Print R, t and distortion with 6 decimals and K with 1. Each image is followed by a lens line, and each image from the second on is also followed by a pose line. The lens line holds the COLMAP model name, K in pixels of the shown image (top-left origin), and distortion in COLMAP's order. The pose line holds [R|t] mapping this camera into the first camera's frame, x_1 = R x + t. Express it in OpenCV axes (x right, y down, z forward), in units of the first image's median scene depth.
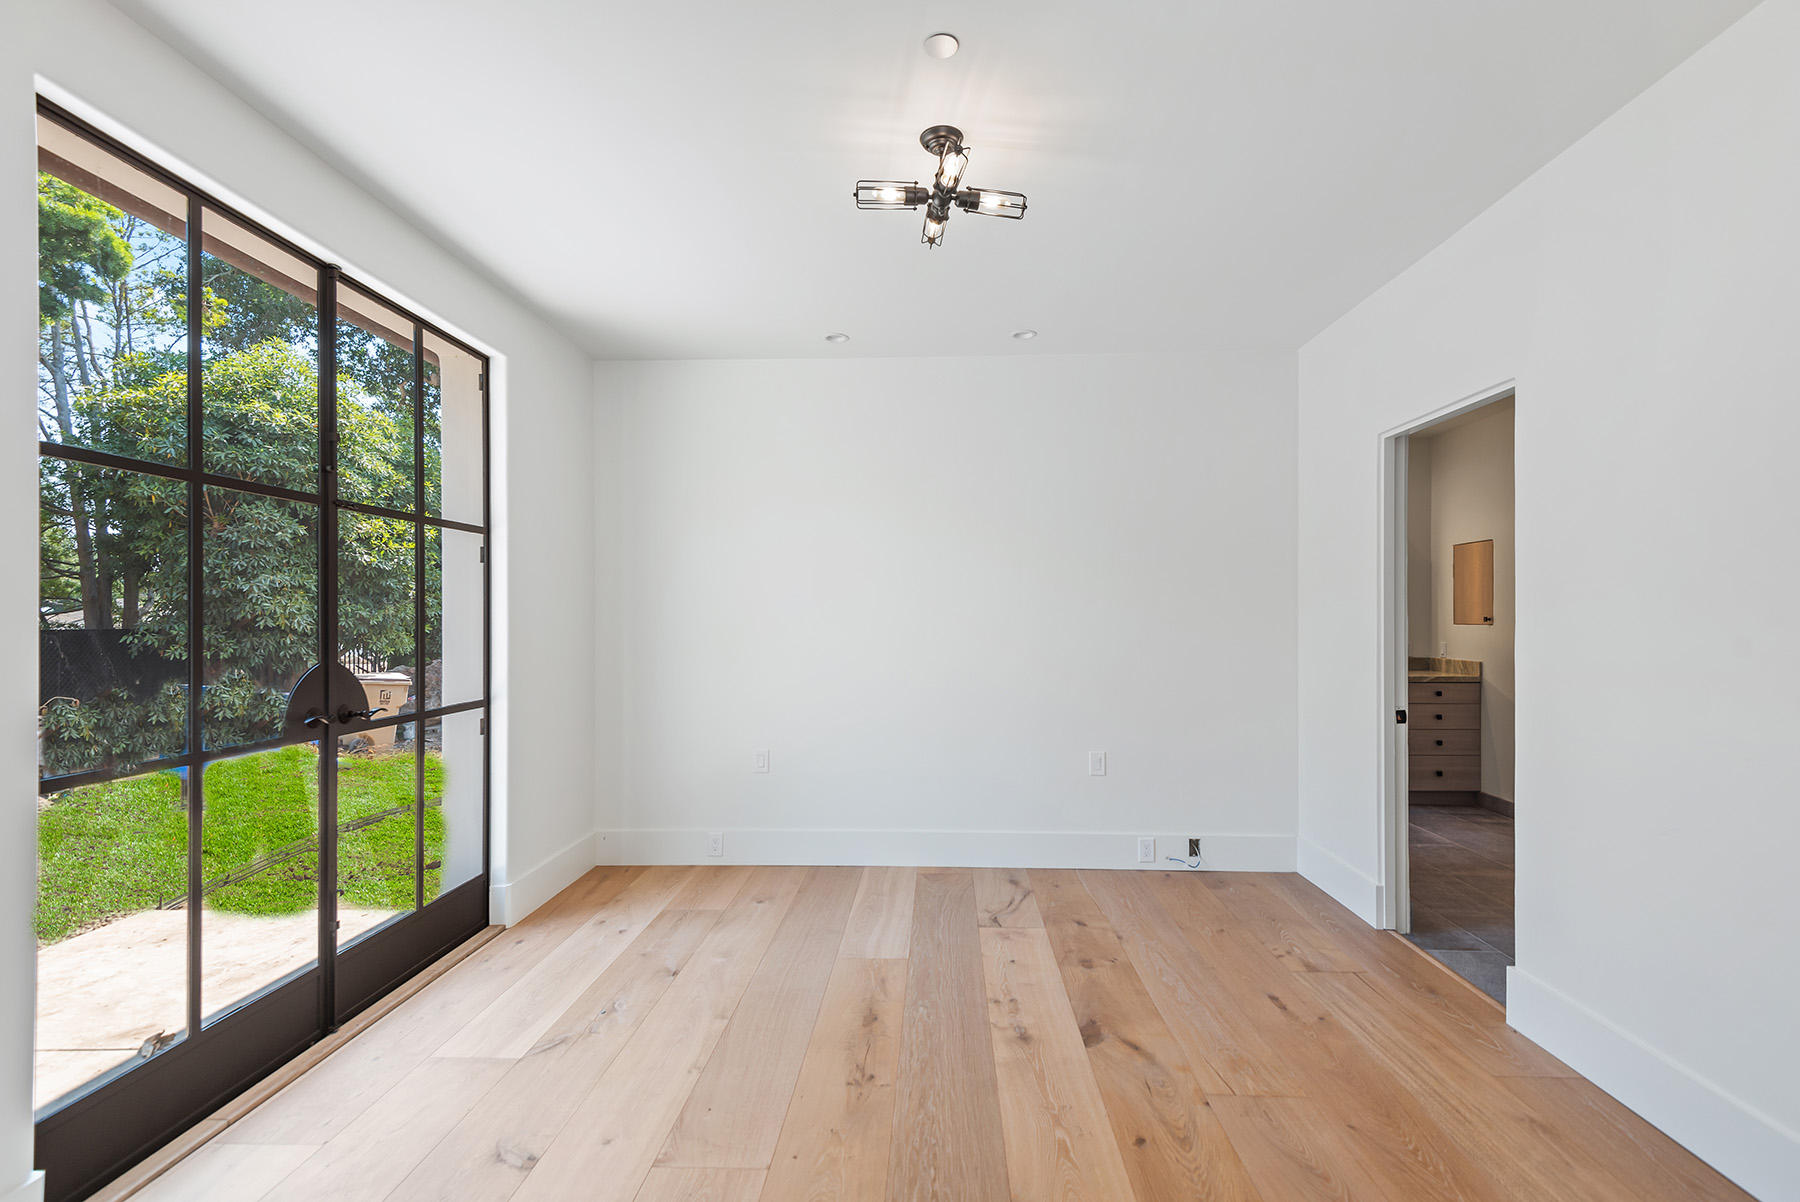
lens RADIAL K [[823.7, 0, 904.2], [0, 823.7, 616.6], [0, 0, 1]] dist [0.047692, -0.014809]
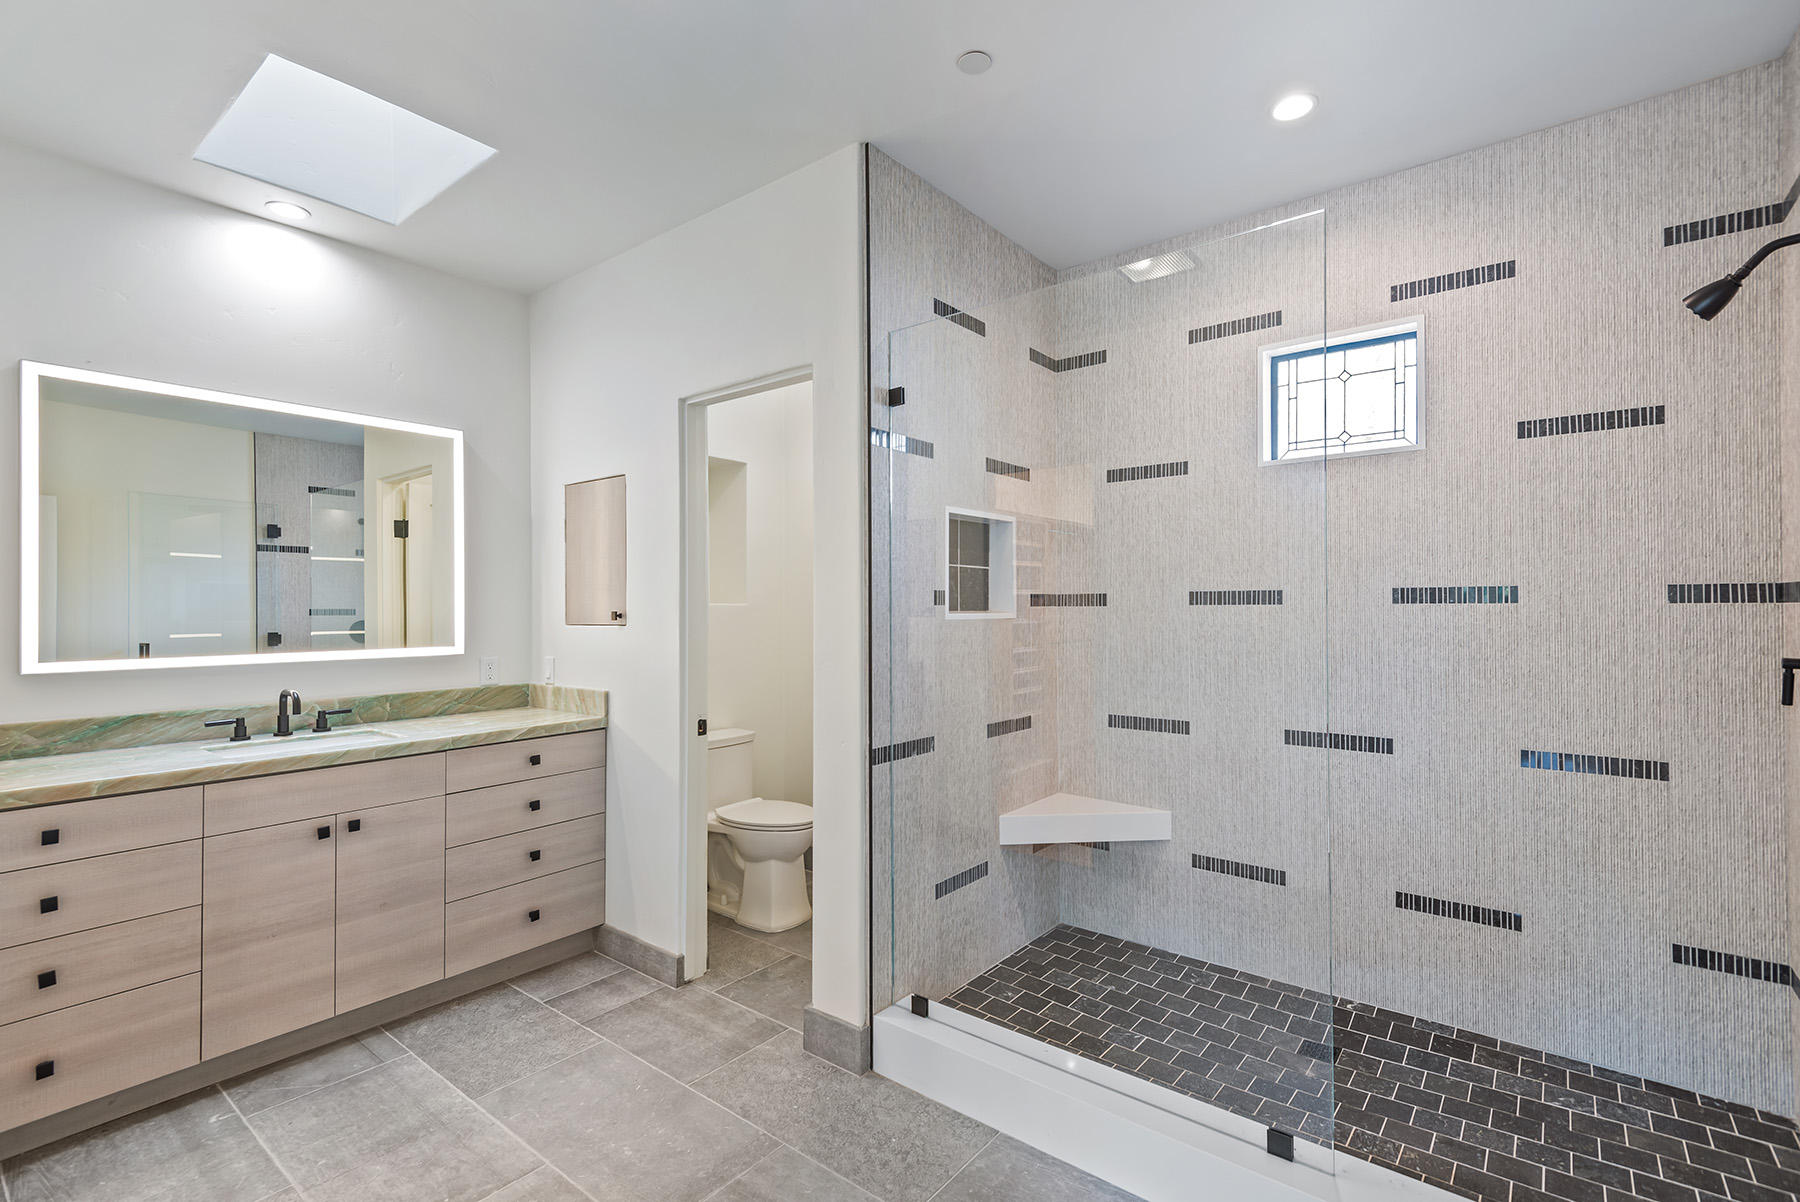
lens RADIAL K [[823.7, 0, 904.2], [0, 823.7, 616.6], [0, 0, 1]] dist [0.047692, -0.014809]
pose [[0.590373, 0.000447, 0.807131, 0.357438], [0.004942, 0.999979, -0.004169, 0.008131], [-0.807116, 0.006450, 0.590358, 0.512868]]
